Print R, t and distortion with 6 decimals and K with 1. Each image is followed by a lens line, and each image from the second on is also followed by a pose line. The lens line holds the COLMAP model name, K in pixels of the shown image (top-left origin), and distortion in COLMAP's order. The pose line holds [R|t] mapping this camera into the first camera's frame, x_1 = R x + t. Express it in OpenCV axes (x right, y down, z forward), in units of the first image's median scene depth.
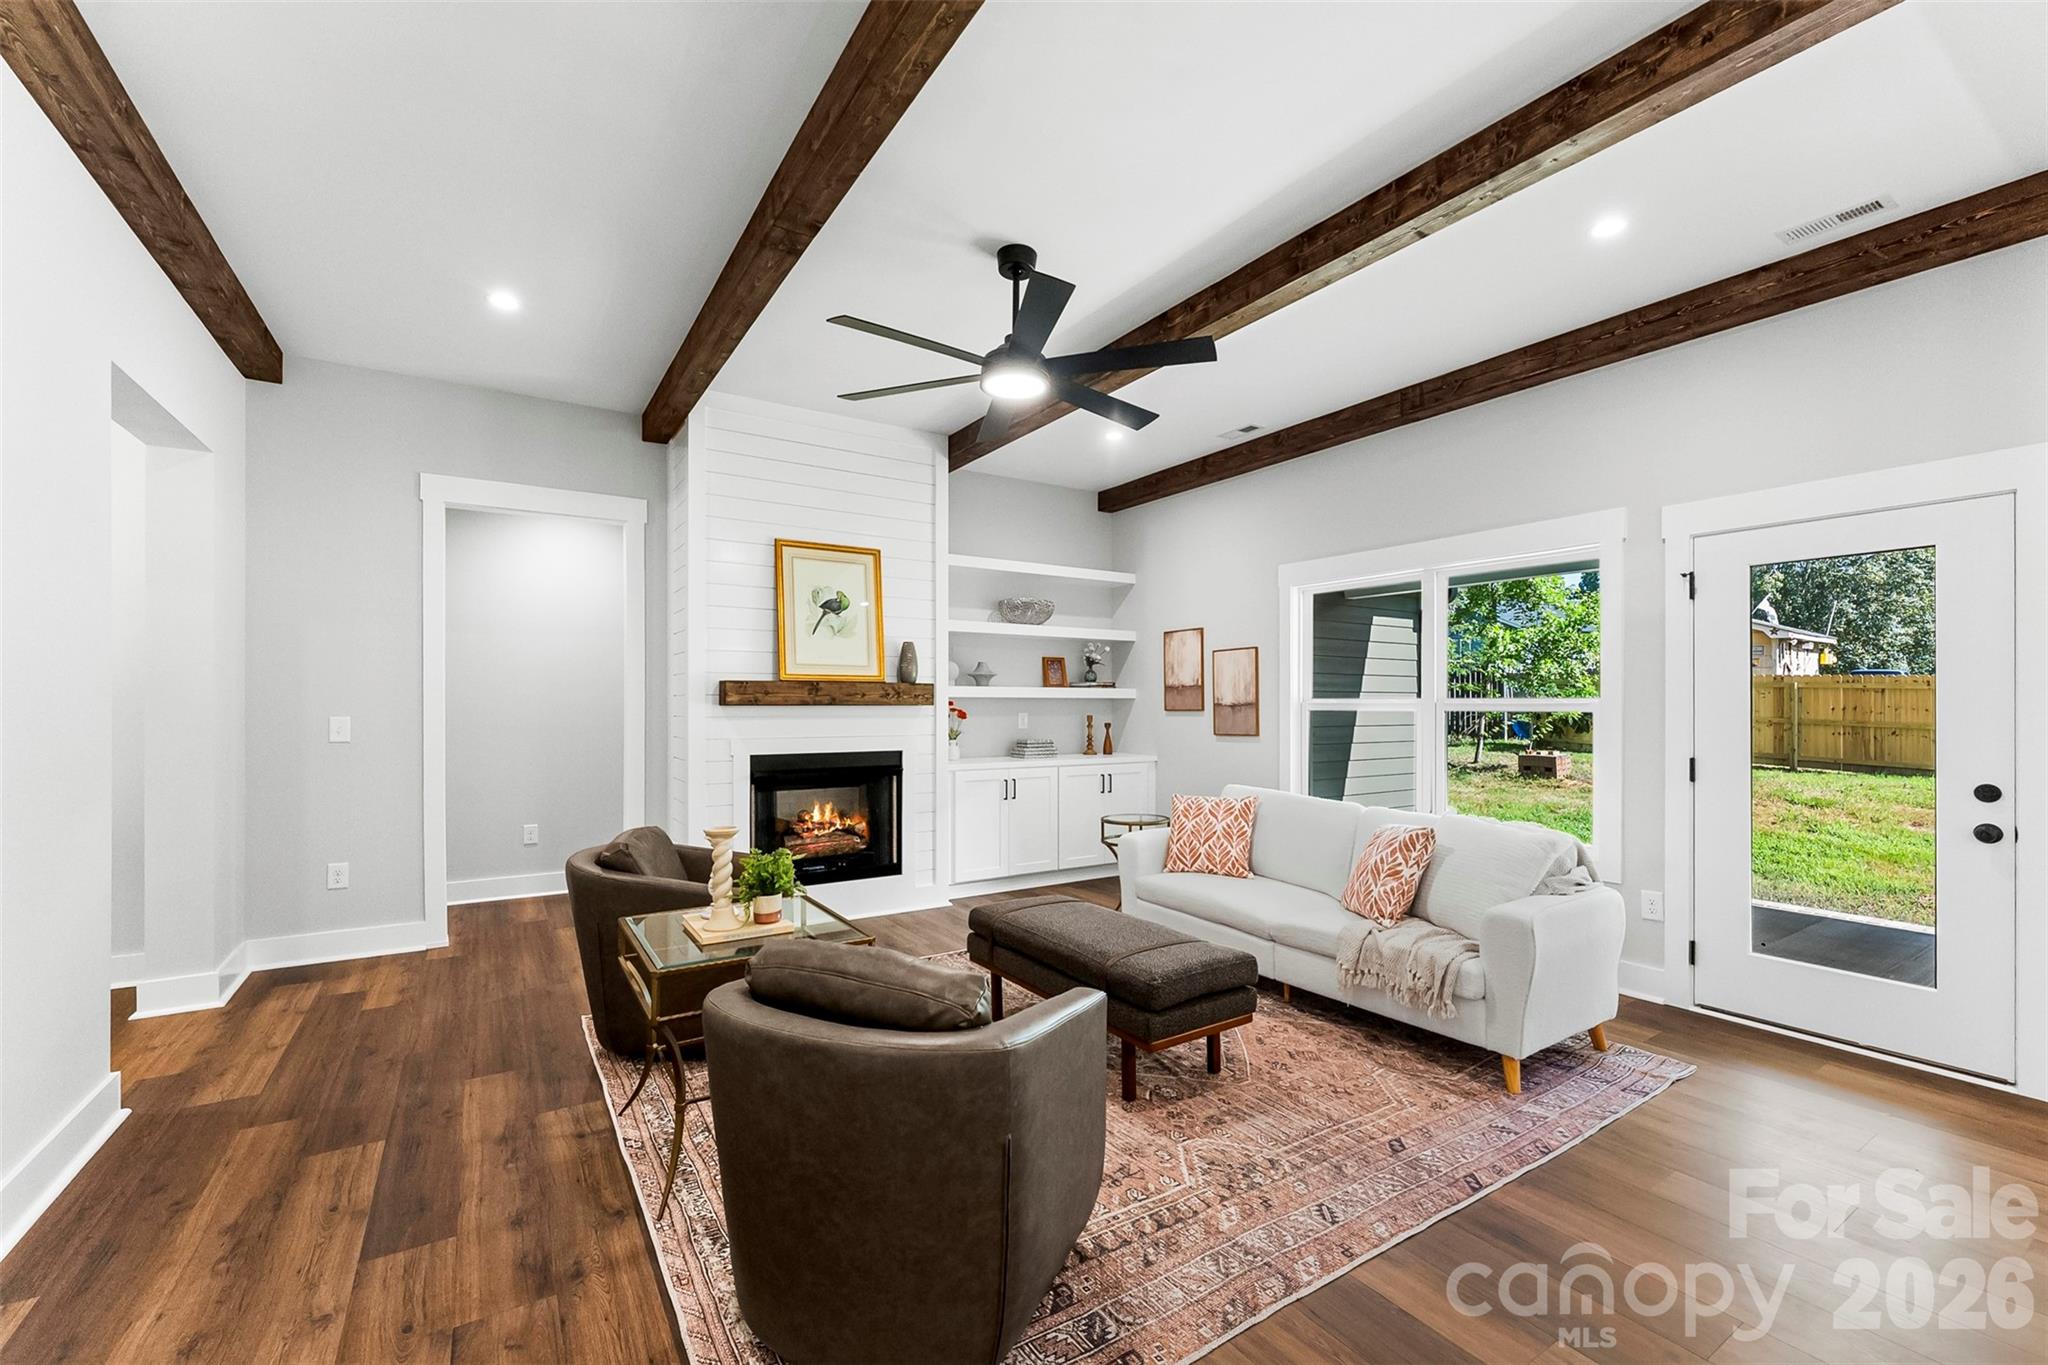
lens RADIAL K [[845.1, 0, 1020.2], [0, 845.1, 706.7], [0, 0, 1]] dist [-0.003633, -0.000225]
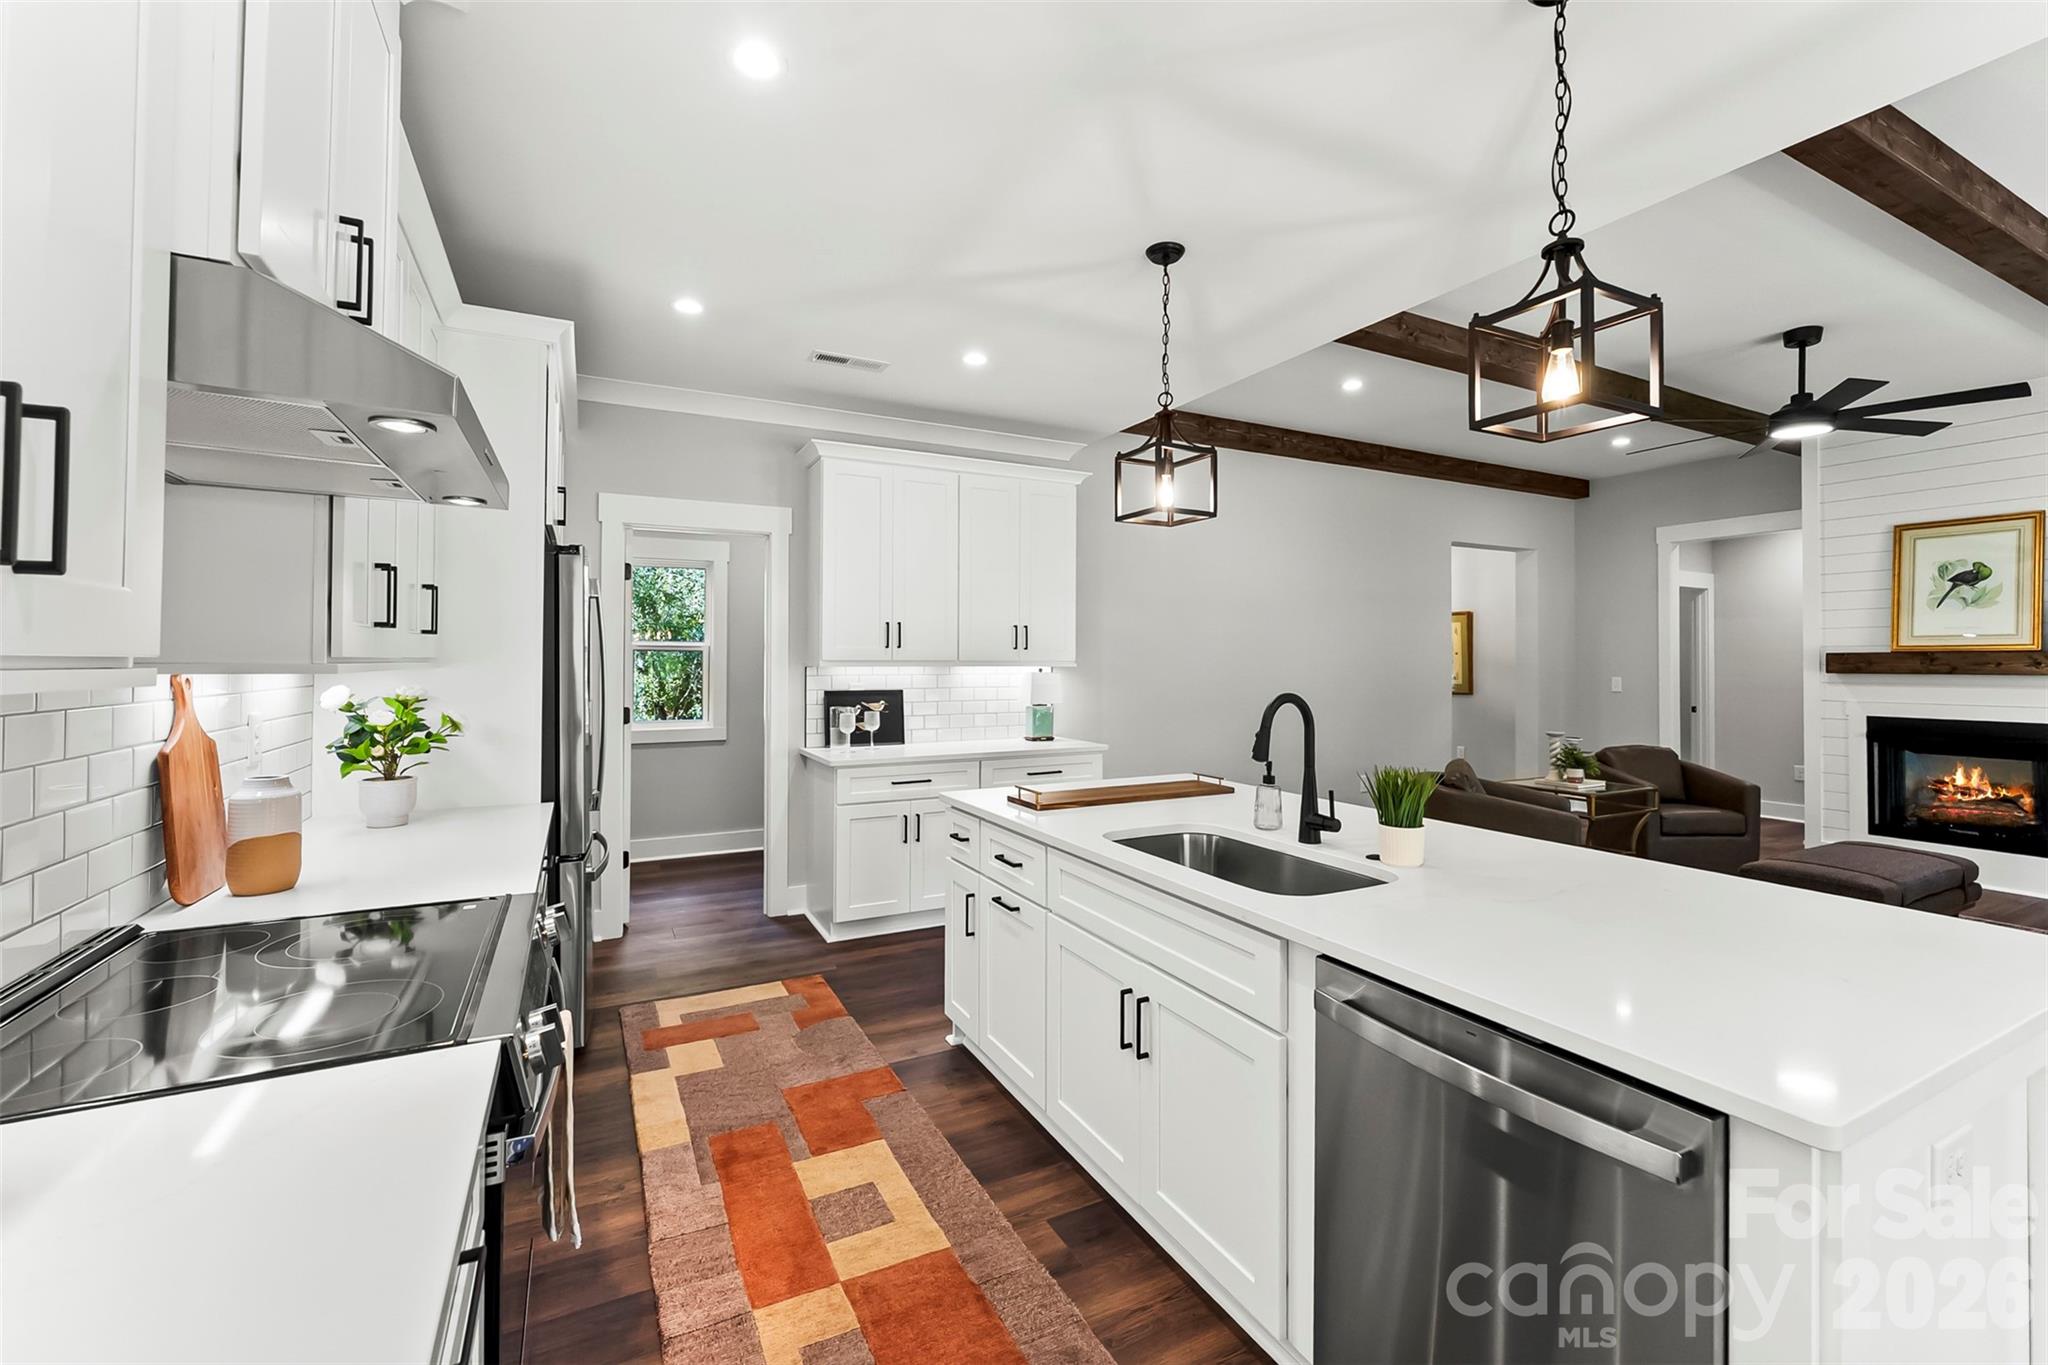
lens RADIAL K [[865.5, 0, 1040.8], [0, 865.5, 646.6], [0, 0, 1]] dist [-0.001639, -0.000145]
pose [[-0.079023, -0.019909, -0.996674, 0.862918], [-0.004546, 0.999797, -0.019611, -0.009101], [0.996862, 0.002981, -0.079097, -0.040401]]
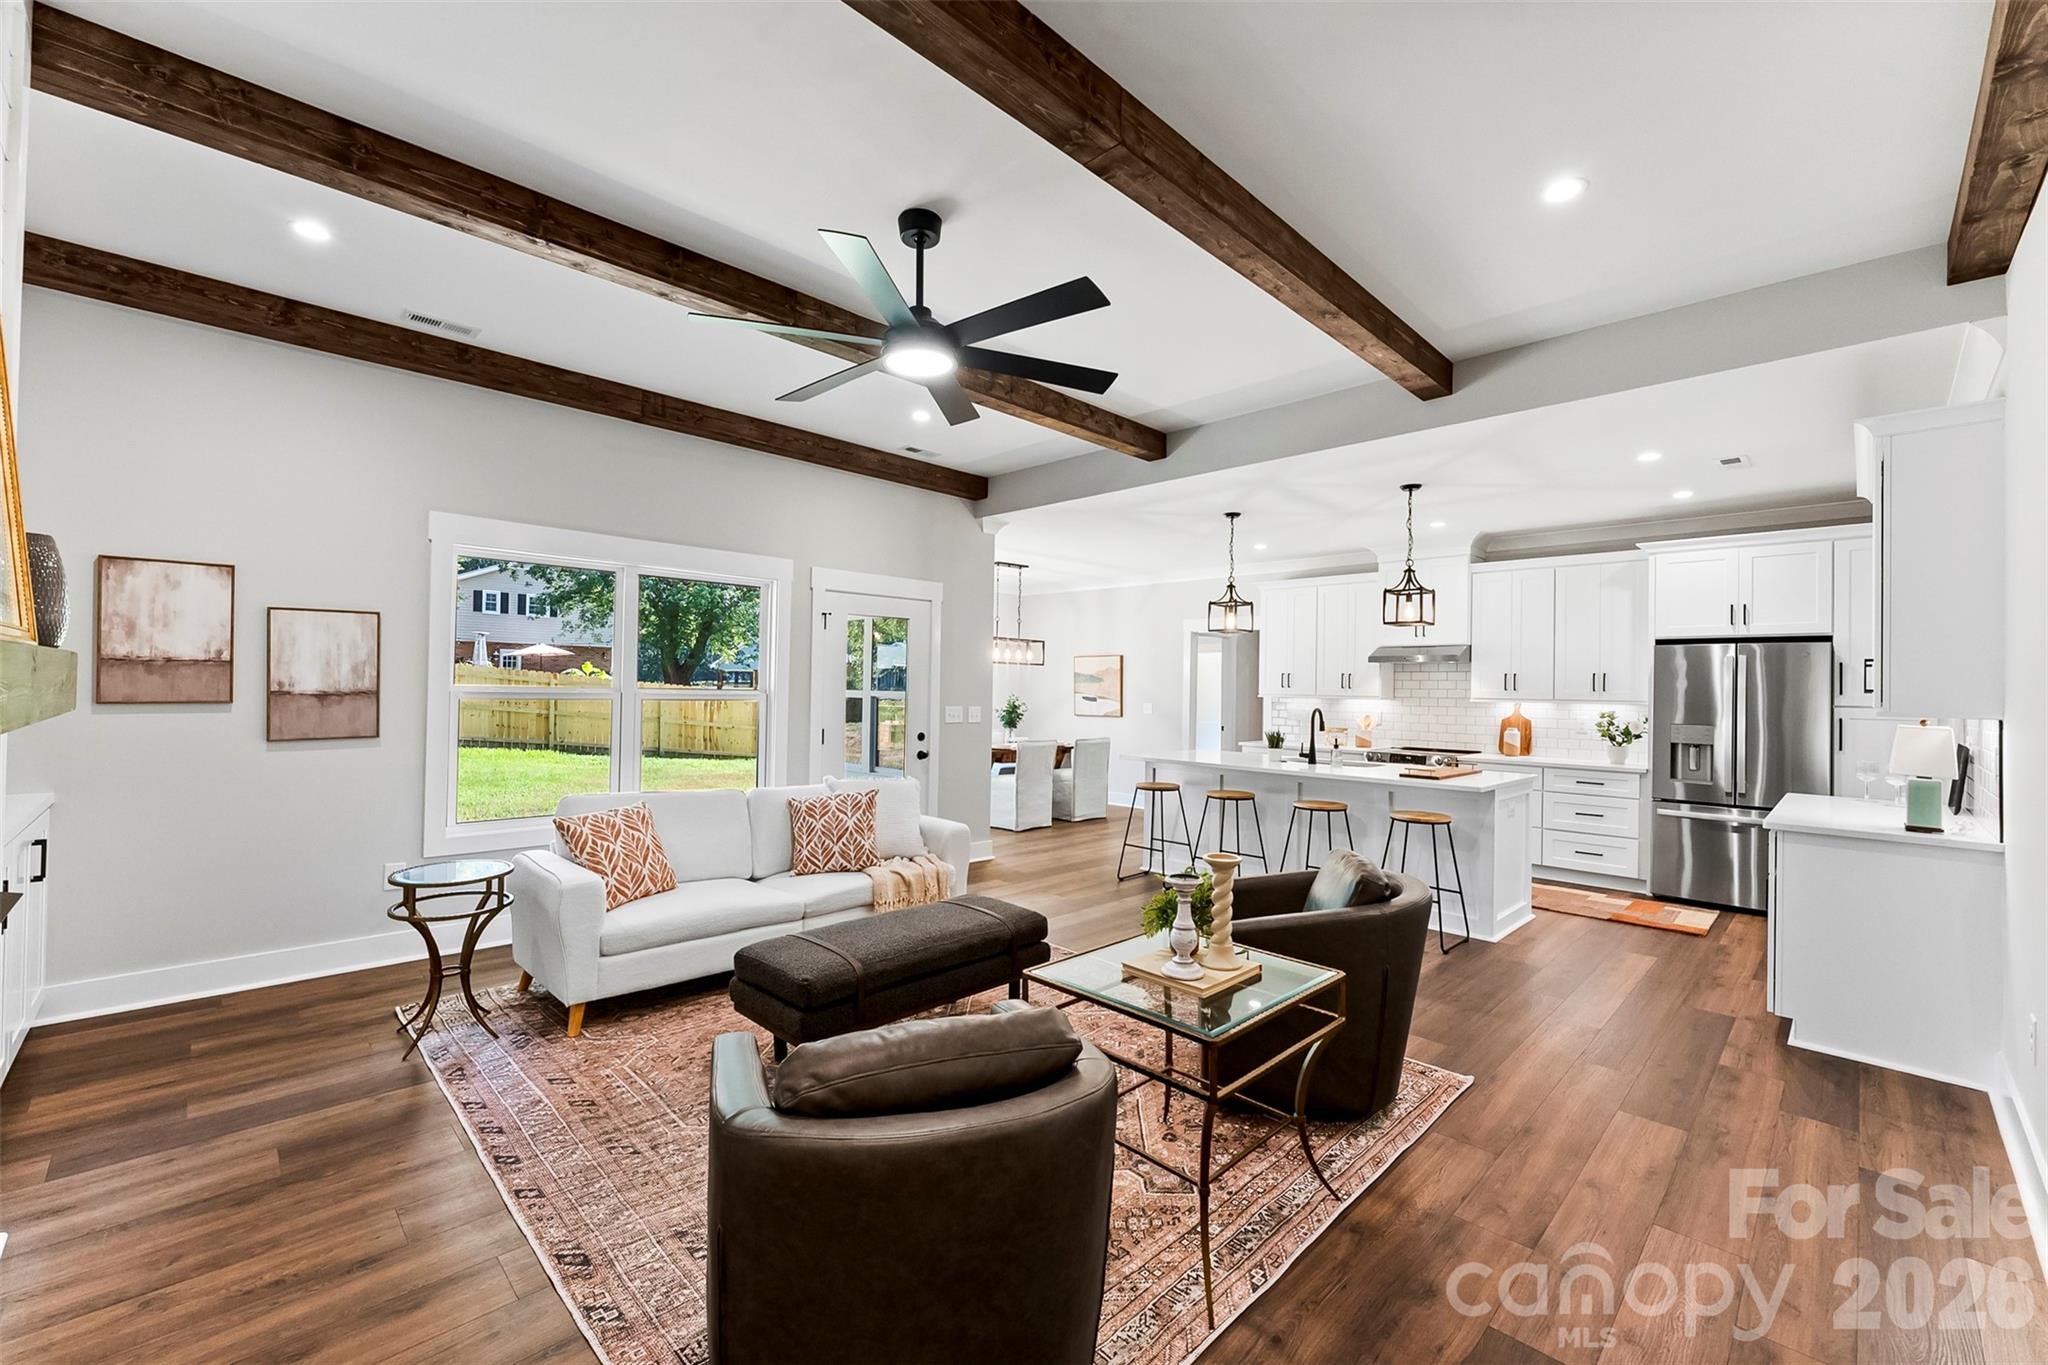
lens RADIAL K [[835.0, 0, 1024.7], [0, 835.0, 680.8], [0, 0, 1]] dist [-0.001756, -0.000458]
pose [[-0.214698, 0.001780, 0.976679, -0.555171], [-0.015406, 0.999868, -0.005209, -0.019012], [-0.976559, -0.016165, -0.214643, 0.653214]]
